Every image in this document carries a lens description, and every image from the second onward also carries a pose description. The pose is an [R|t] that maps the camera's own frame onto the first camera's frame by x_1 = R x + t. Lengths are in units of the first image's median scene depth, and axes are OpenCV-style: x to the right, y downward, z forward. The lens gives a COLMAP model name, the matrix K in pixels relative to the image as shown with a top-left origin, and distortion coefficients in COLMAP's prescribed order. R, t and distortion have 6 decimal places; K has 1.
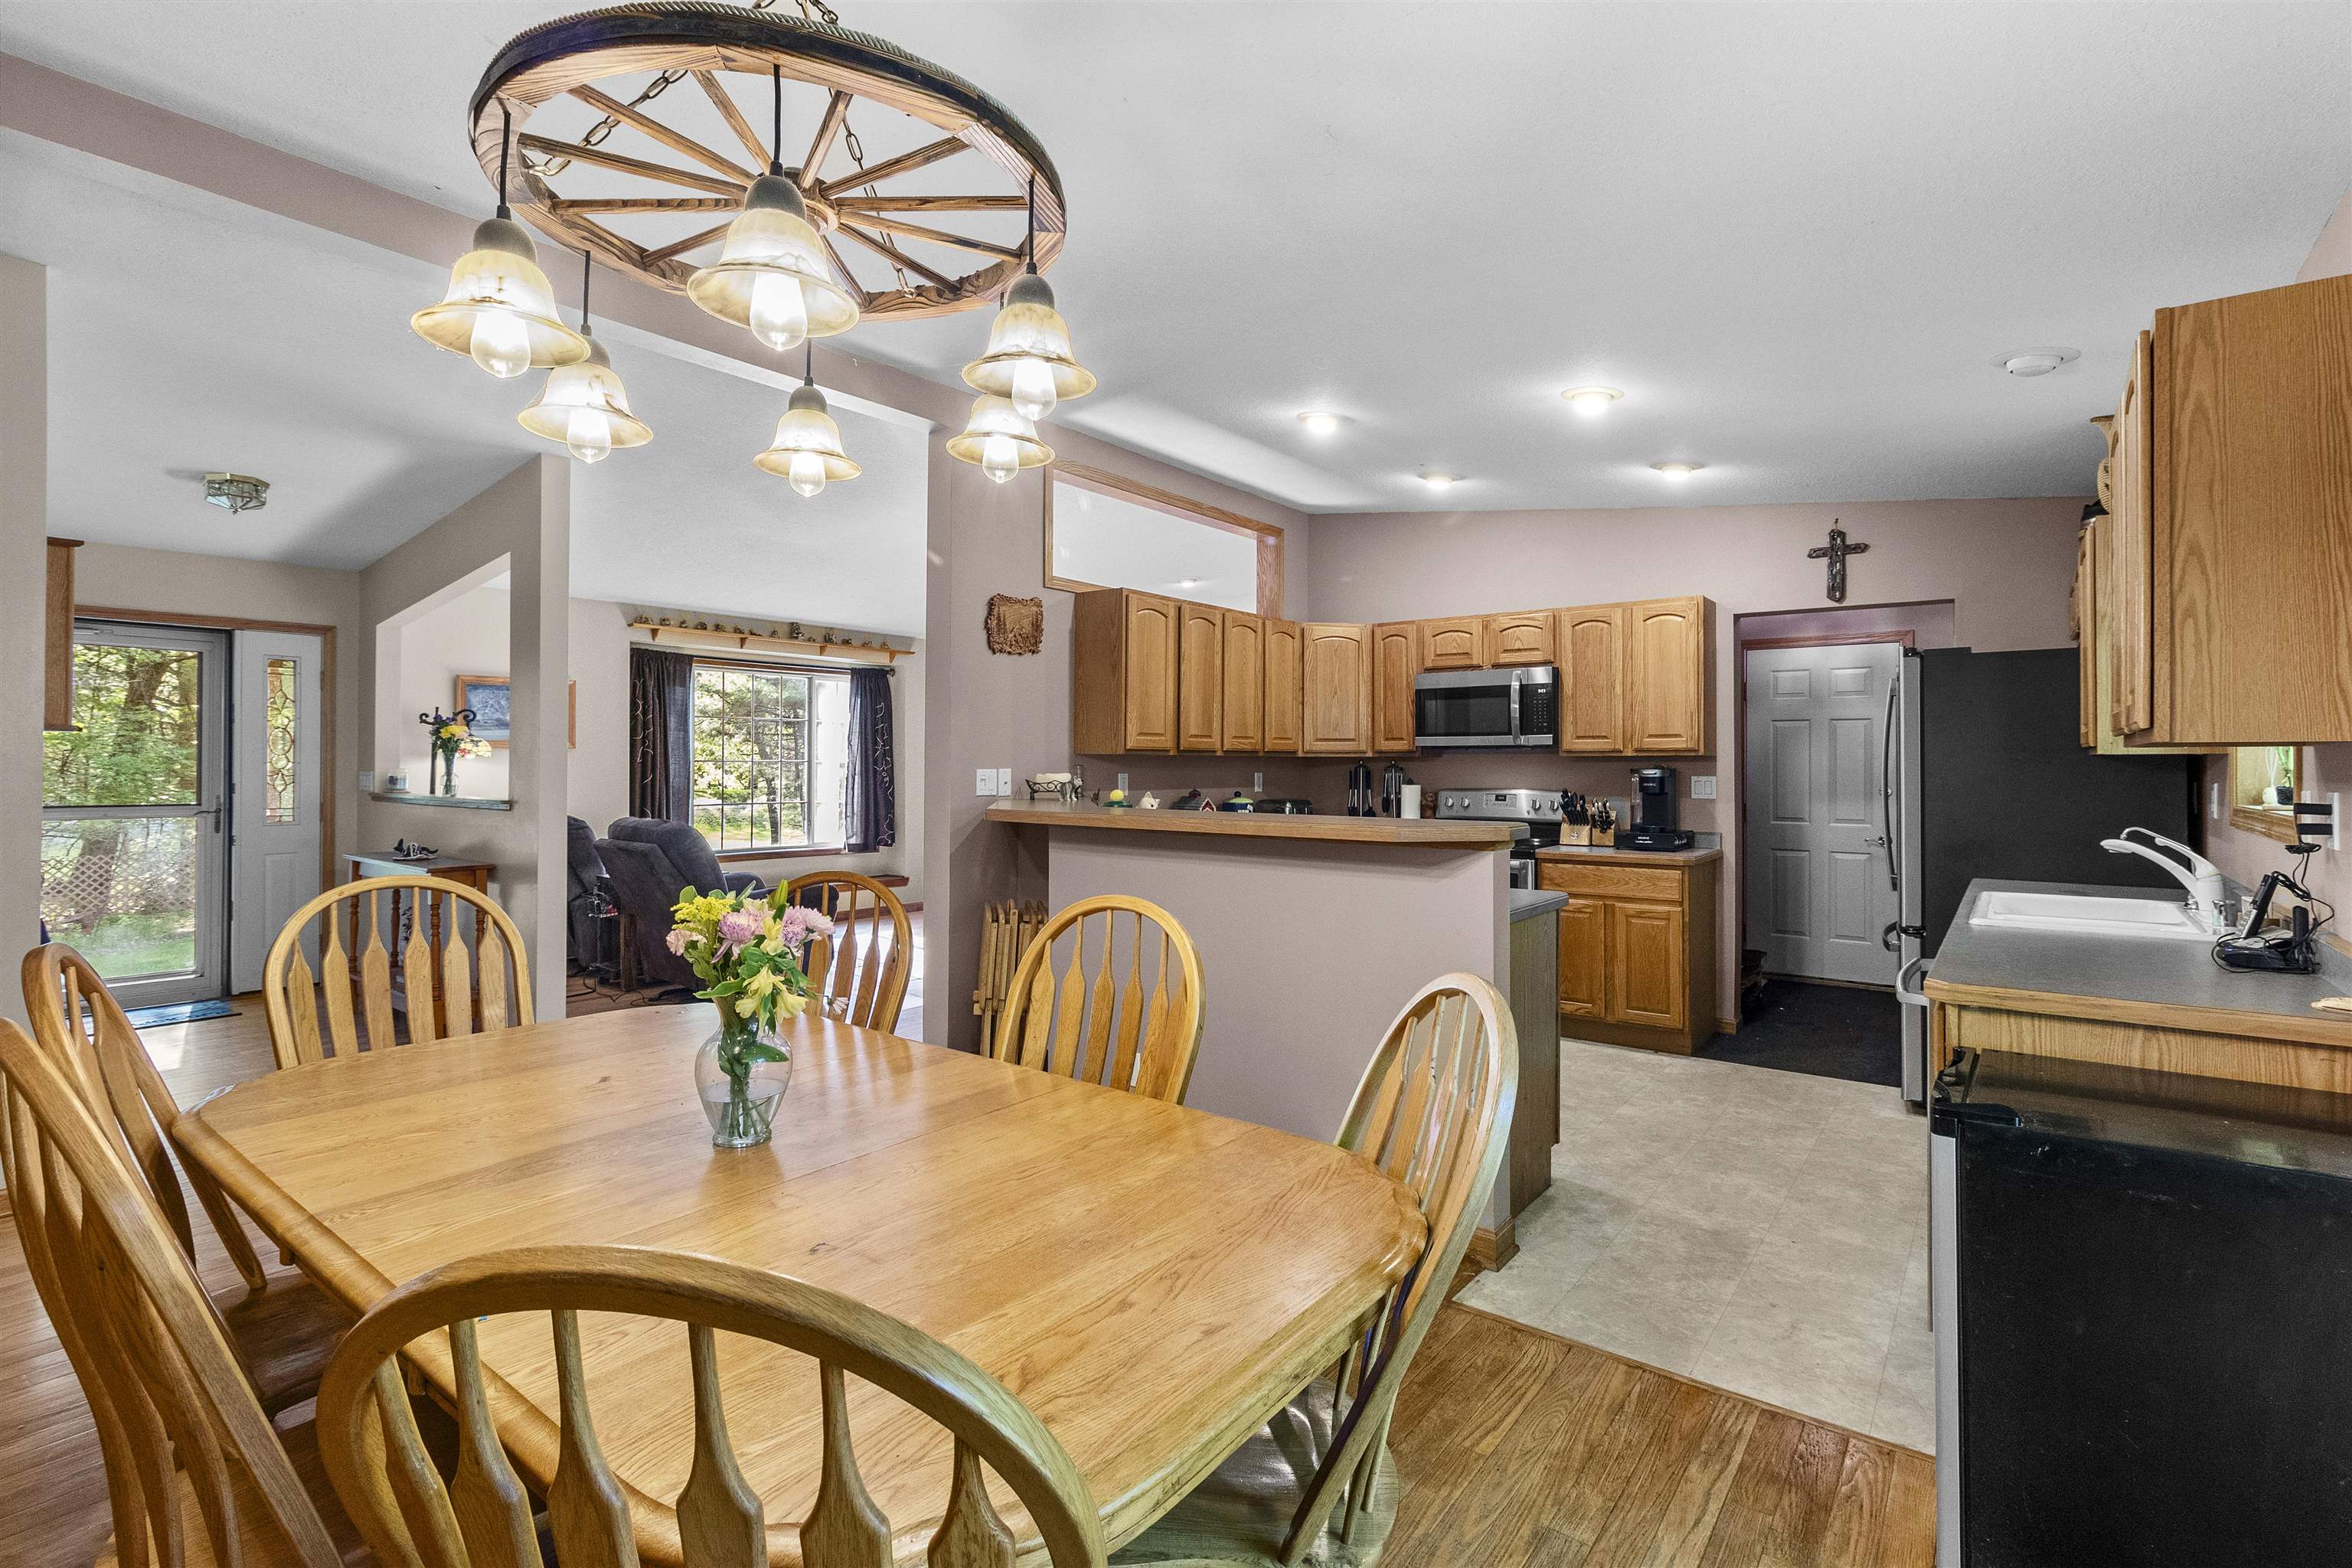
lens RADIAL K [[1090.7, 0, 1184.8], [0, 1090.7, 755.3], [0, 0, 1]] dist [-0.000974, 0.000918]
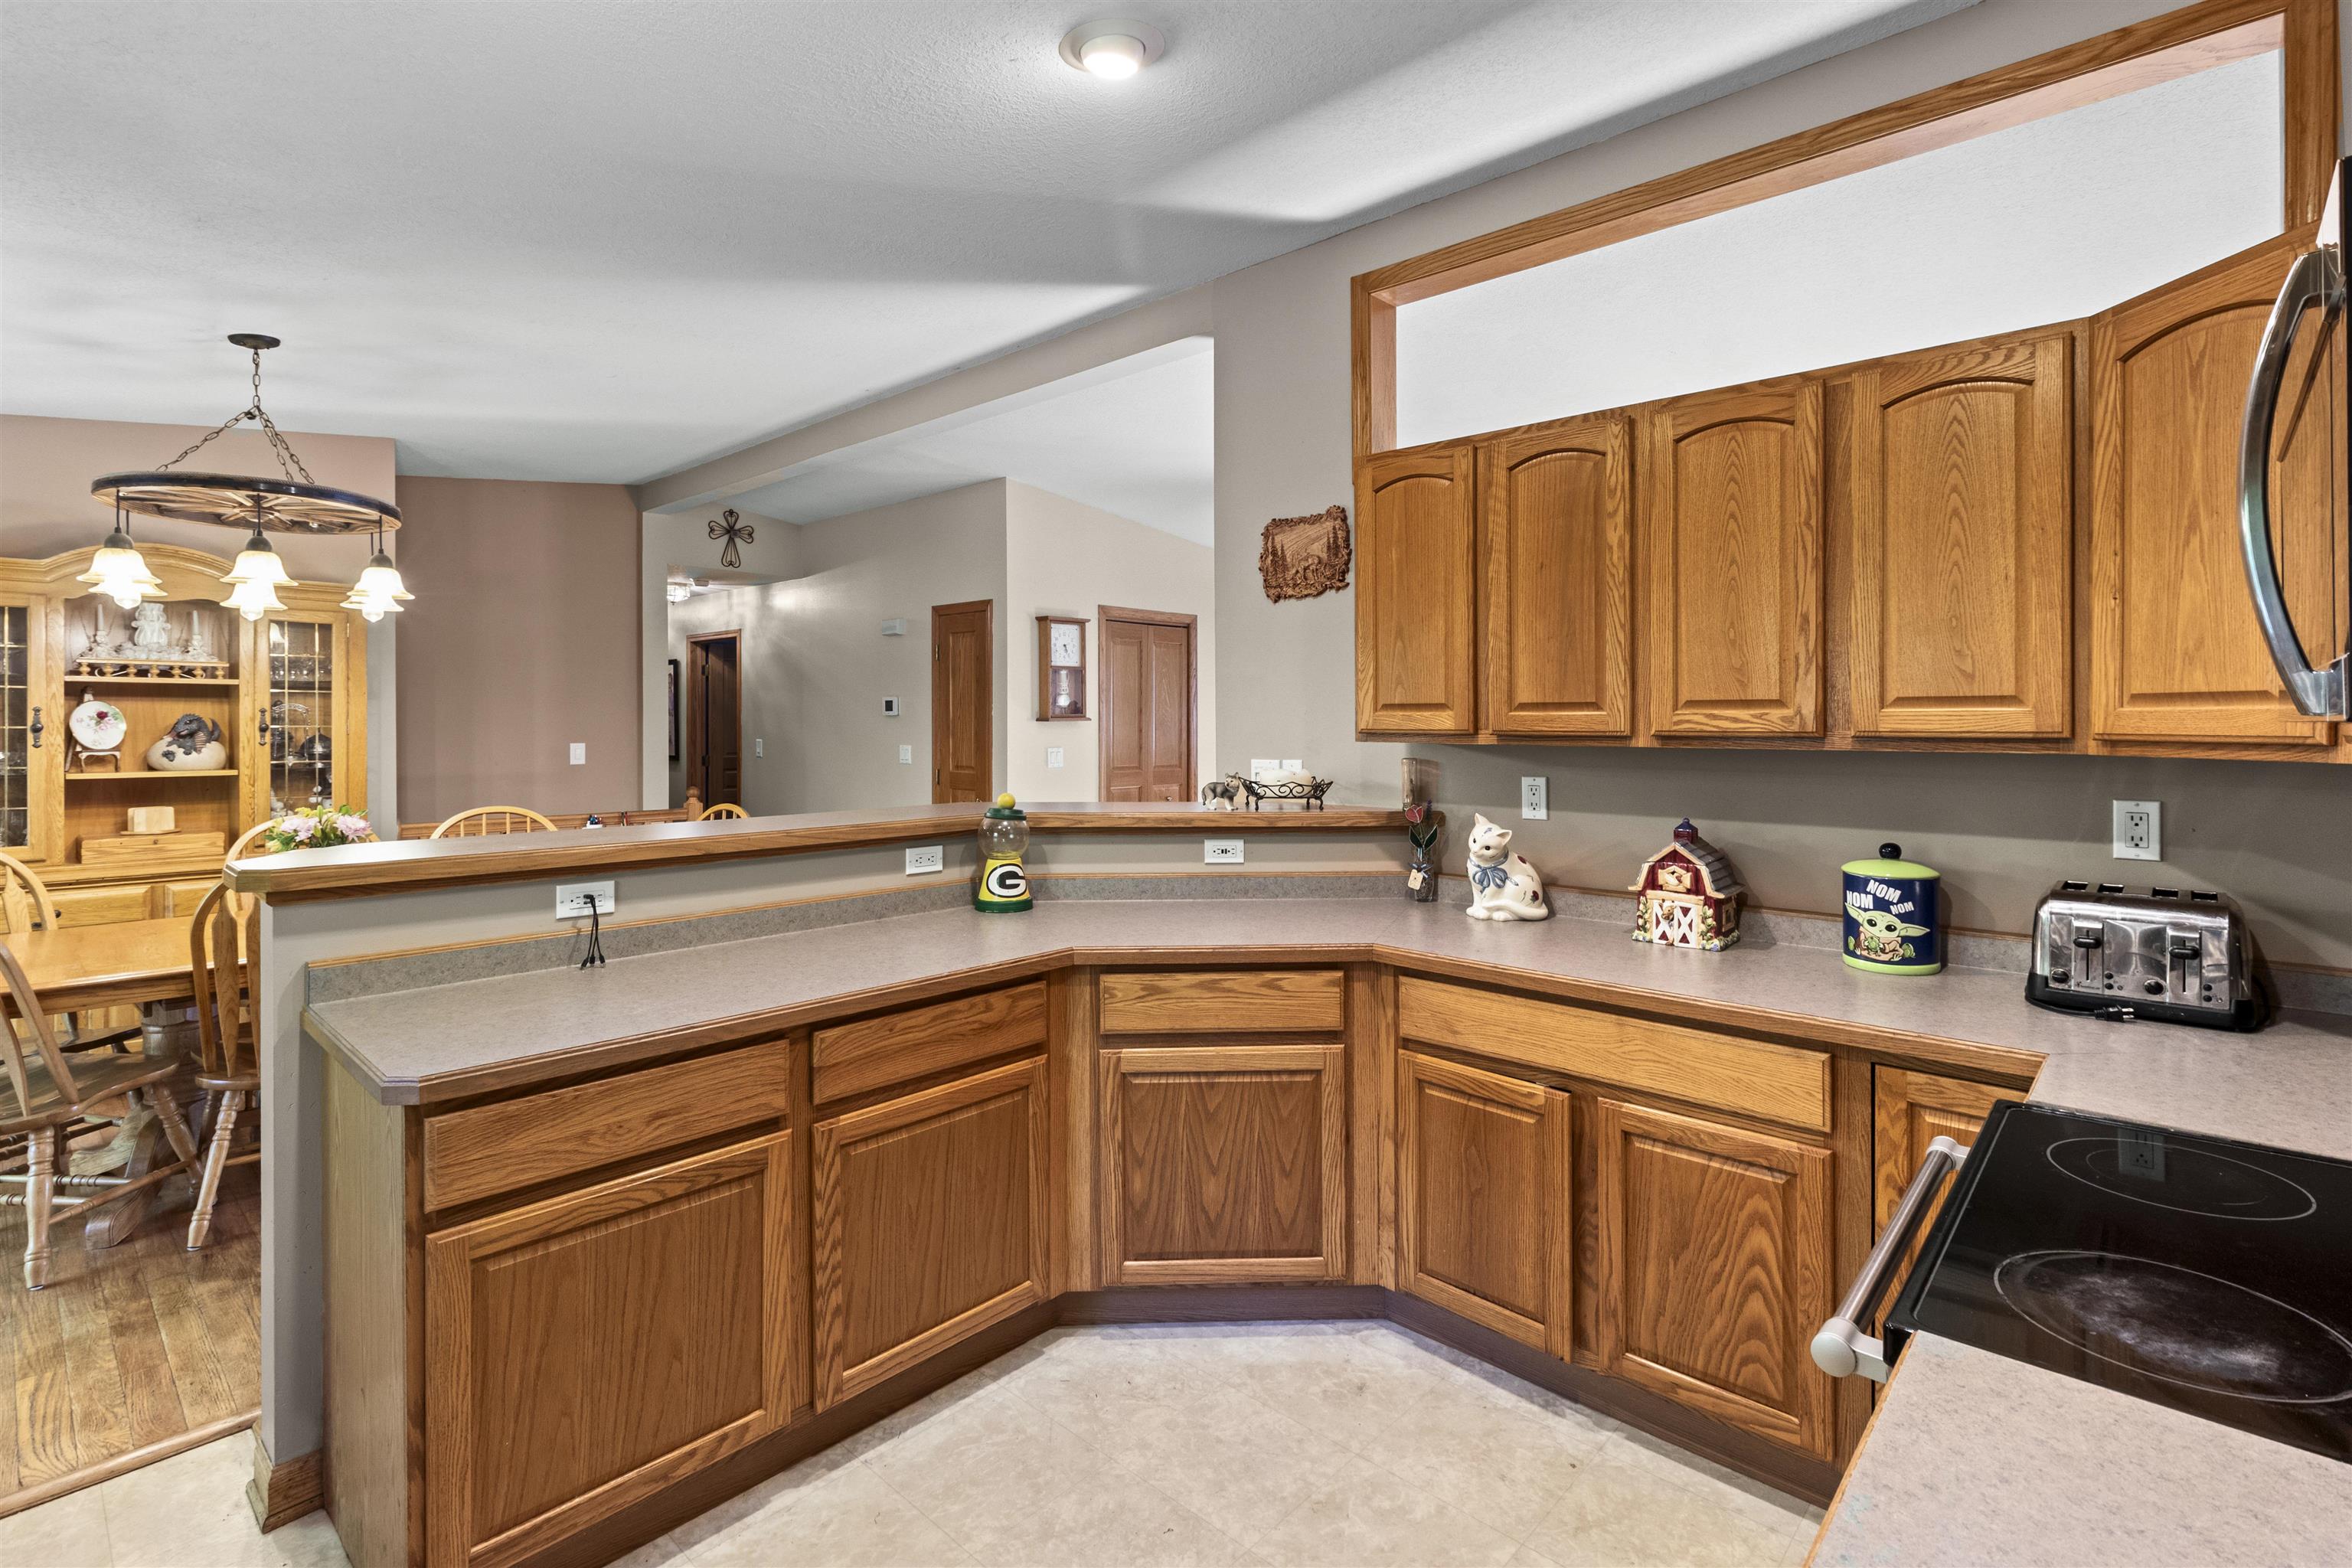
lens RADIAL K [[1090.7, 0, 1180.4], [0, 1090.7, 729.9], [0, 0, 1]] dist [-0.000974, 0.000918]
pose [[-0.091800, 0.007332, -0.995750, 0.452333], [0.007181, 0.999952, 0.006700, -0.010095], [0.995752, -0.006535, -0.091849, 0.809646]]
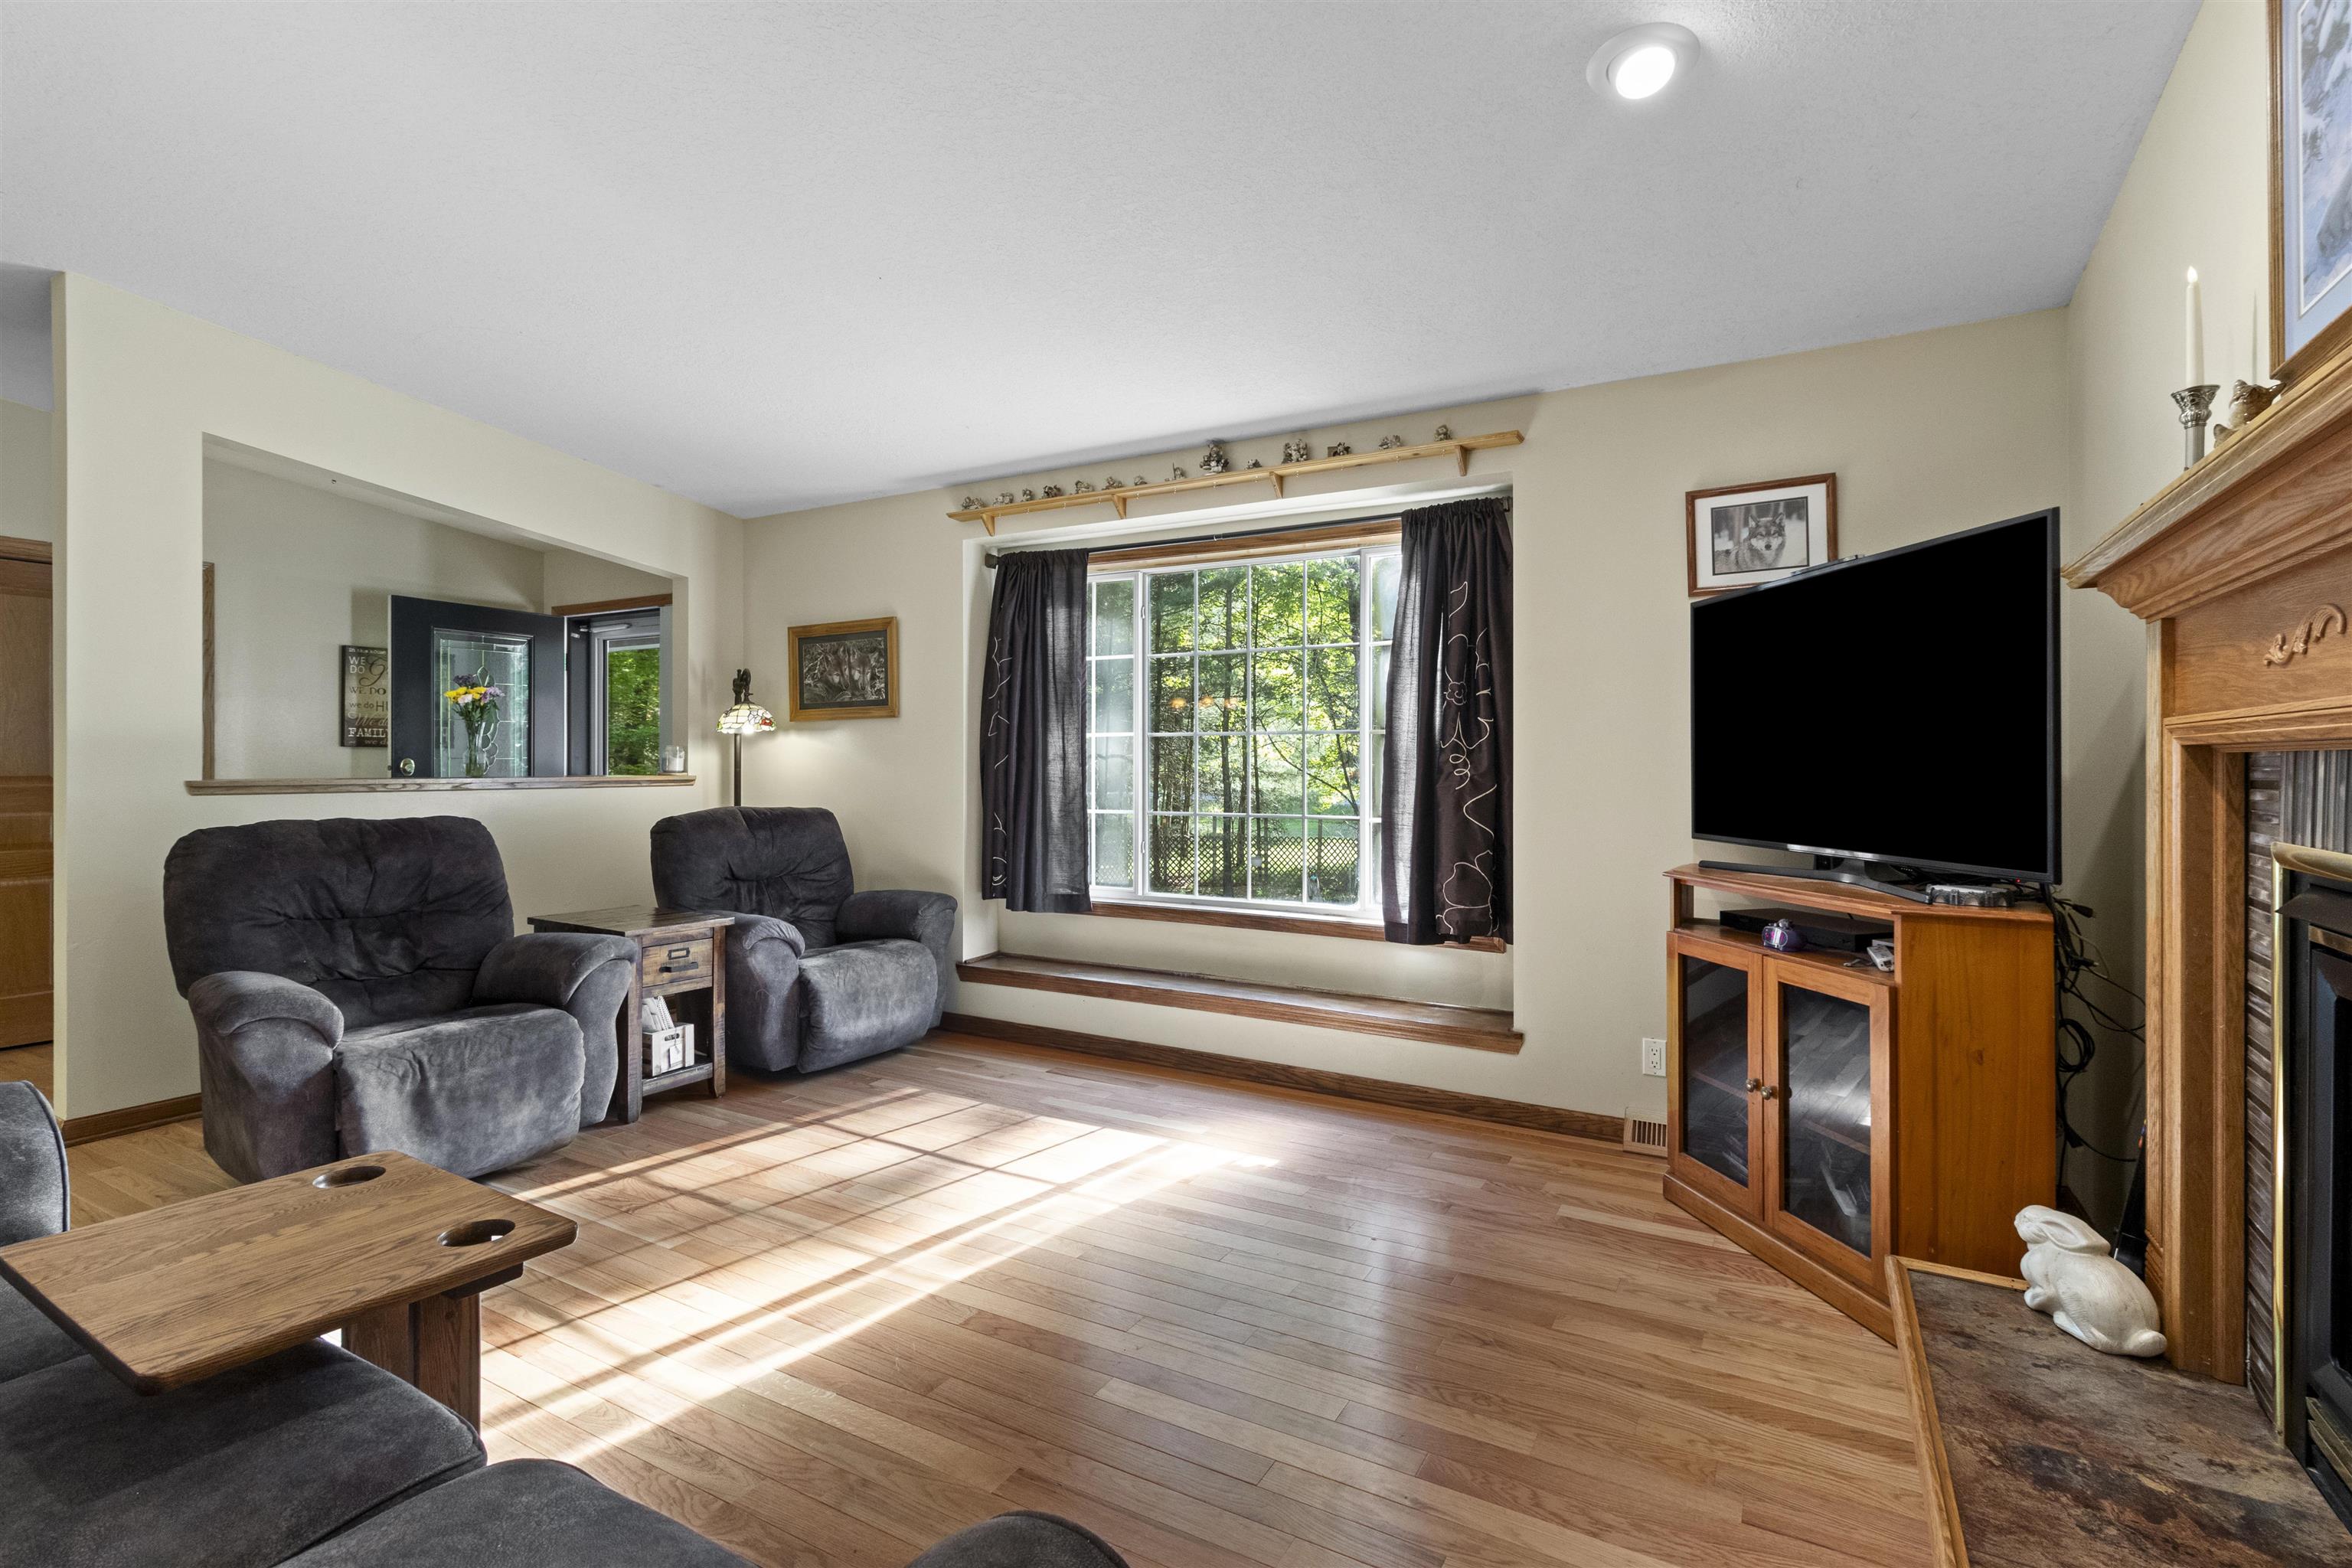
lens RADIAL K [[1090.7, 0, 1184.3], [0, 1090.7, 760.1], [0, 0, 1]] dist [-0.000974, 0.000918]
pose [[0.133049, -0.000836, -0.991109, 0.167736], [0.005205, 0.999986, -0.000145, 0.026957], [0.991096, -0.005140, 0.133052, 1.353224]]
